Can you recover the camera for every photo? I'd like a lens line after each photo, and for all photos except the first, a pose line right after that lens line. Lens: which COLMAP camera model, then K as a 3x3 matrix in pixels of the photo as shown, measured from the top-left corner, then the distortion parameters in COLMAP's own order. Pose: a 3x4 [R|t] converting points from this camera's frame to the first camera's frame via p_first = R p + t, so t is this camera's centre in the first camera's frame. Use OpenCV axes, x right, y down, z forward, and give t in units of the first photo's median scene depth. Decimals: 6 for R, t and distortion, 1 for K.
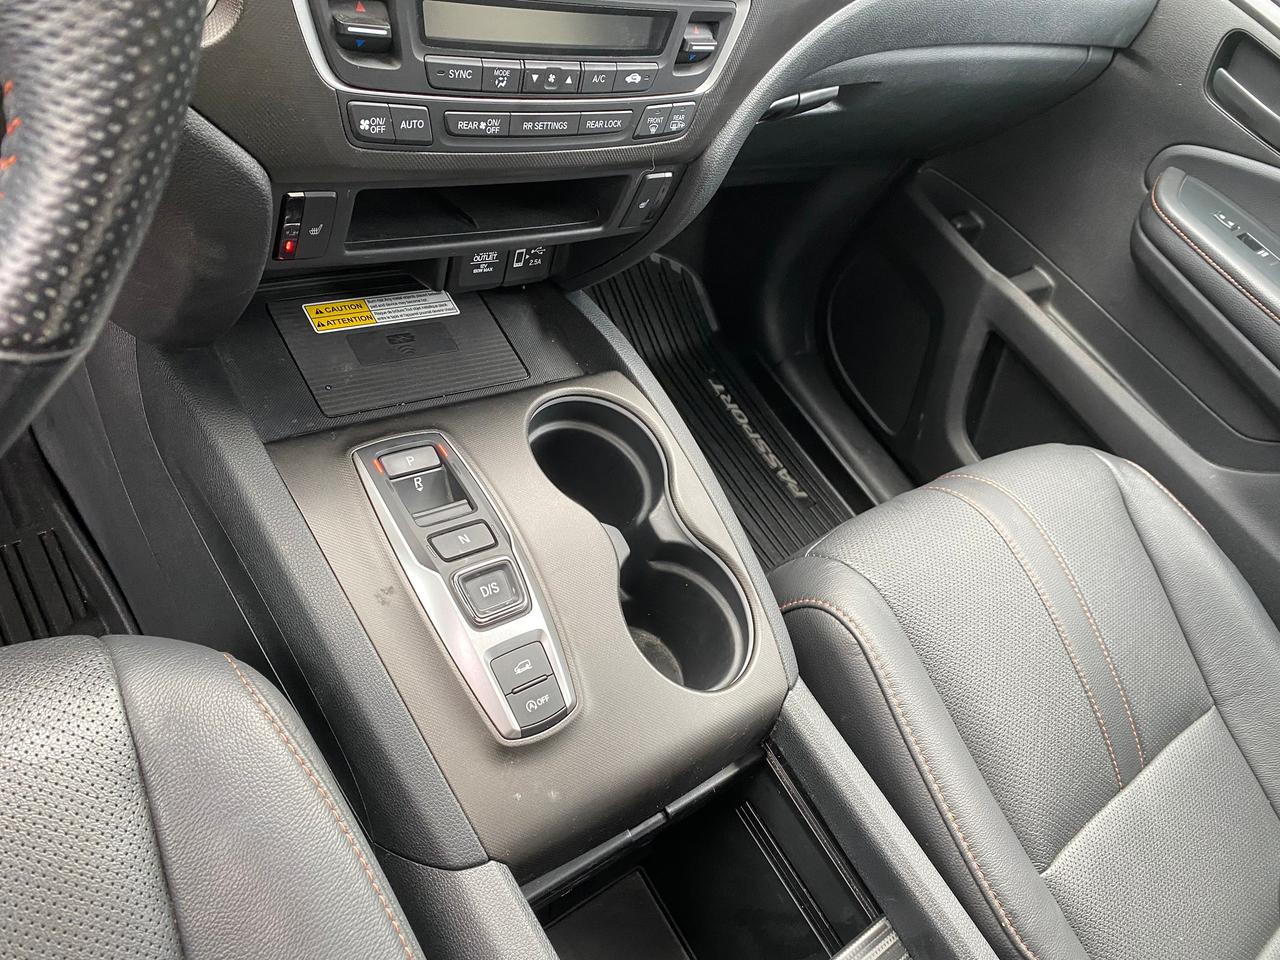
lens RADIAL K [[971.4, 0, 633.2], [0, 971.4, 468.0], [0, 0, 1]] dist [0.038319, -0.034932]
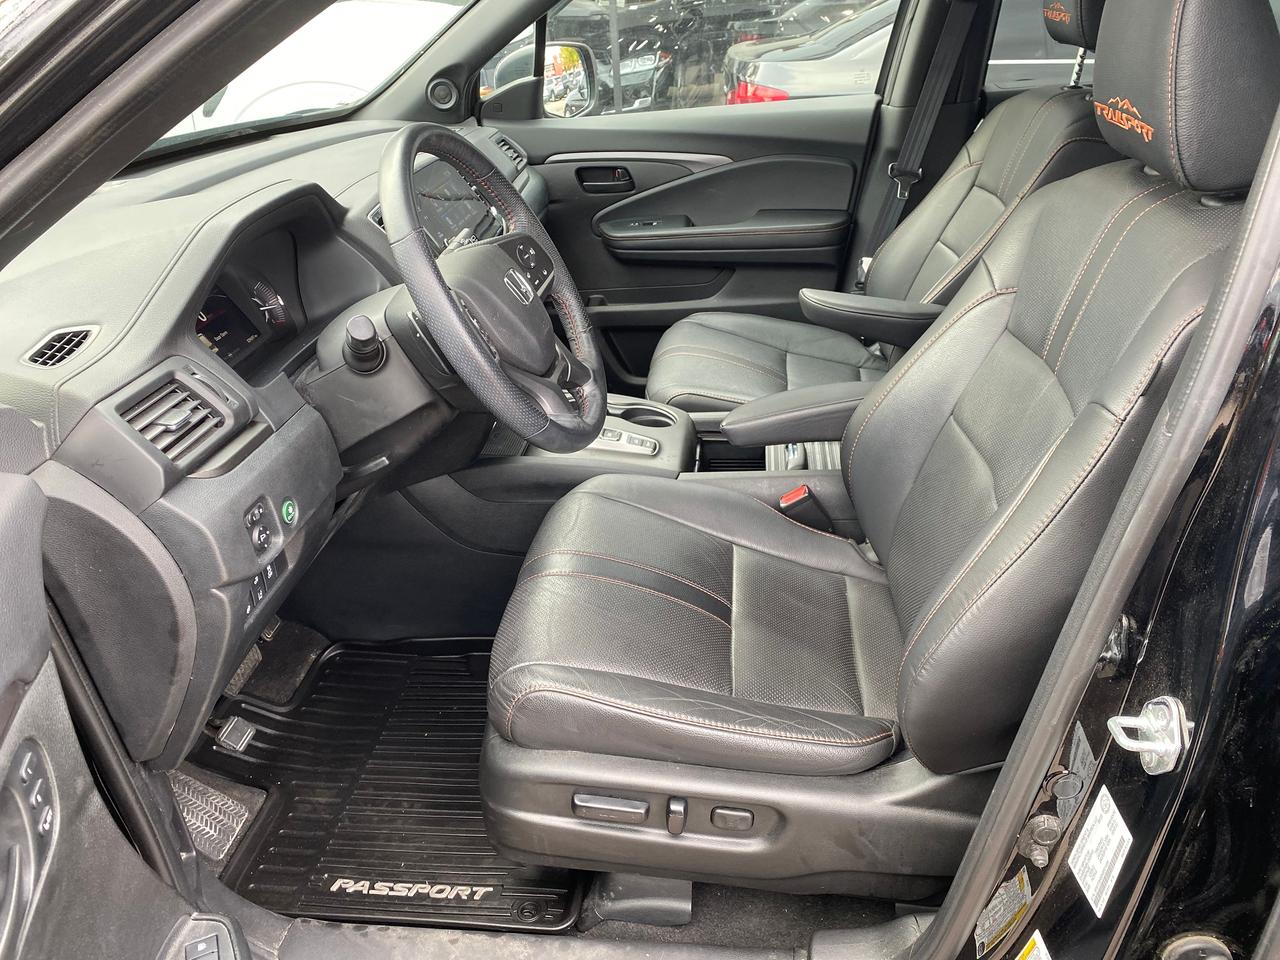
lens RADIAL K [[971.4, 0, 643.3], [0, 971.4, 493.4], [0, 0, 1]] dist [0.038319, -0.034932]
pose [[0.587676, -0.700299, 0.405238, -1.220521], [0.765123, 0.643877, 0.003114, 0.266941], [-0.263104, 0.308227, 0.914206, -1.467315]]
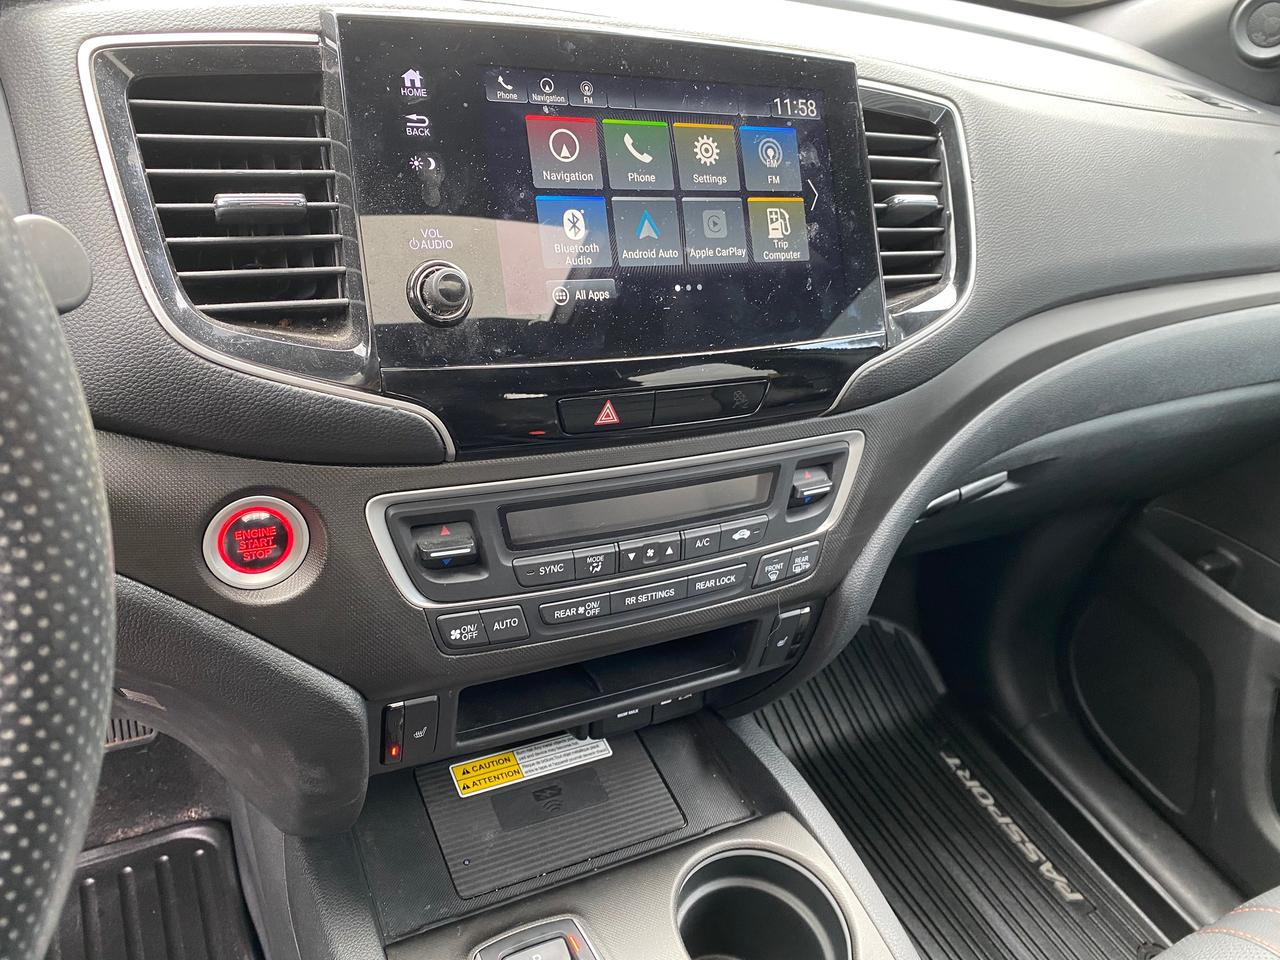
lens RADIAL K [[971.4, 0, 633.1], [0, 971.4, 472.3], [0, 0, 1]] dist [0.038319, -0.034932]
pose [[0.962857, -0.118460, -0.242638, 0.115104], [0.036963, 0.947990, -0.316146, -0.131792], [0.267469, 0.295435, 0.917158, 0.059351]]
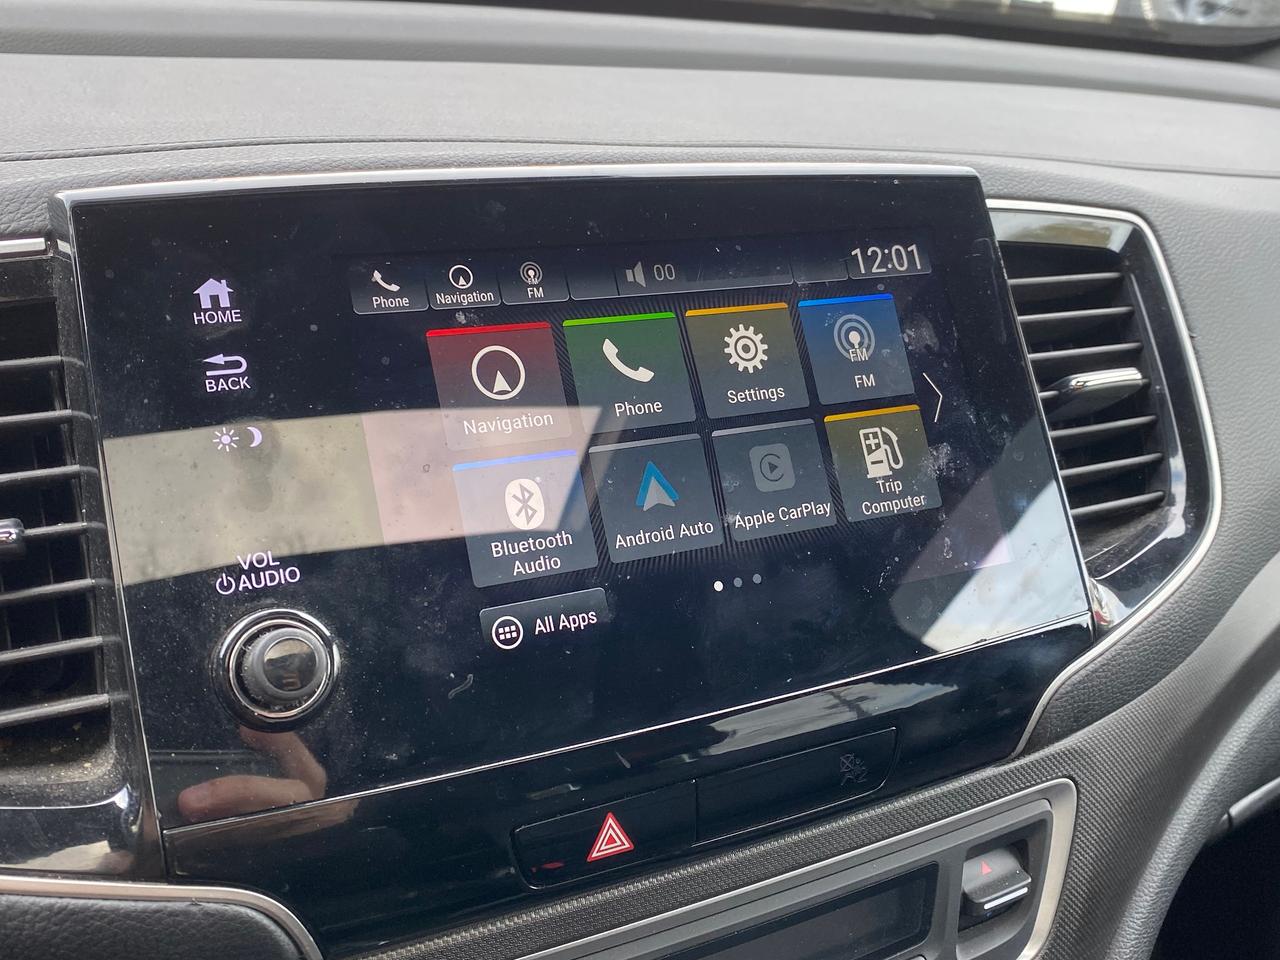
lens RADIAL K [[1335.3, 0, 649.1], [0, 1335.3, 478.1], [0, 0, 1]] dist [0.058270, 0.000000]
pose [[0.939435, -0.242040, -0.242650, 0.108364], [0.103974, 0.875901, -0.471154, -0.264760], [0.326576, 0.417389, 0.848018, 0.182339]]
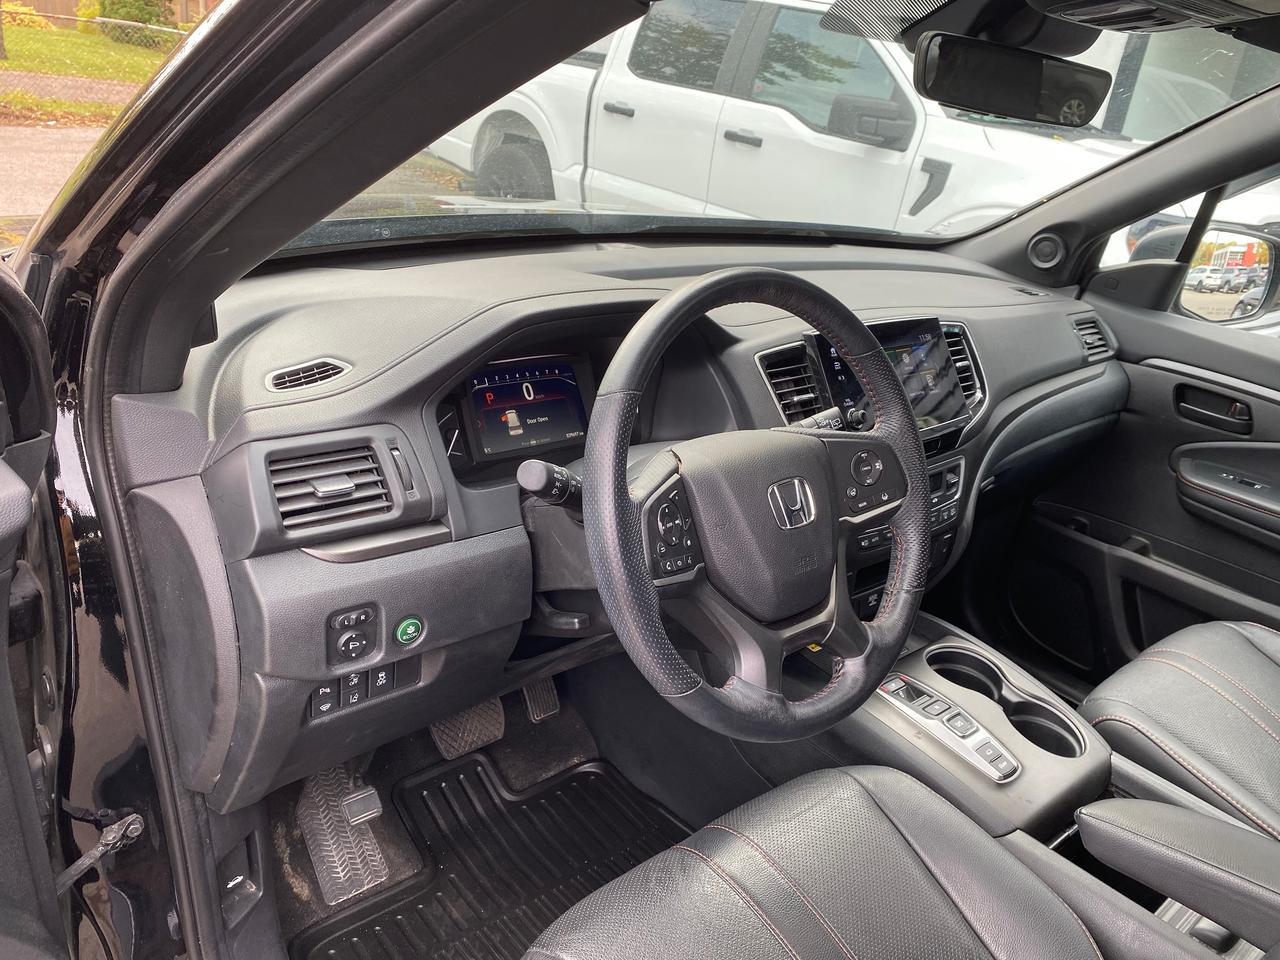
lens RADIAL K [[971.4, 0, 635.5], [0, 971.4, 492.5], [0, 0, 1]] dist [0.038319, -0.034932]
pose [[0.953906, -0.297561, -0.038987, -0.513761], [0.256953, 0.876940, -0.406142, 0.319603], [0.155041, 0.377404, 0.912978, -1.129727]]
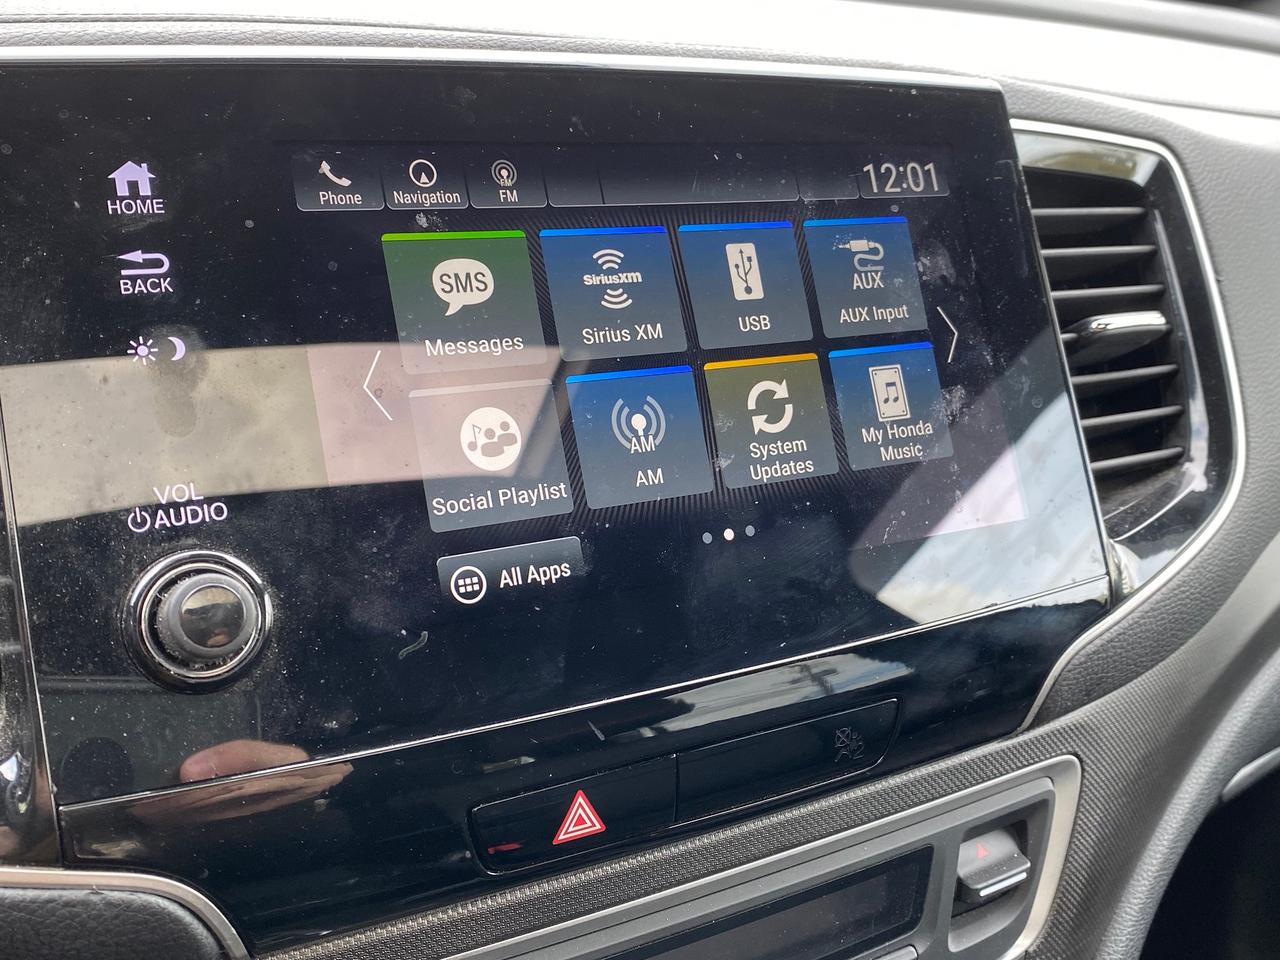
lens RADIAL K [[1335.3, 0, 634.0], [0, 1335.3, 480.2], [0, 0, 1]] dist [0.058270, 0.000000]
pose [[0.950770, -0.206426, -0.231140, 0.082450], [0.089002, 0.896320, -0.434383, -0.291524], [0.296843, 0.392426, 0.870567, 0.236159]]
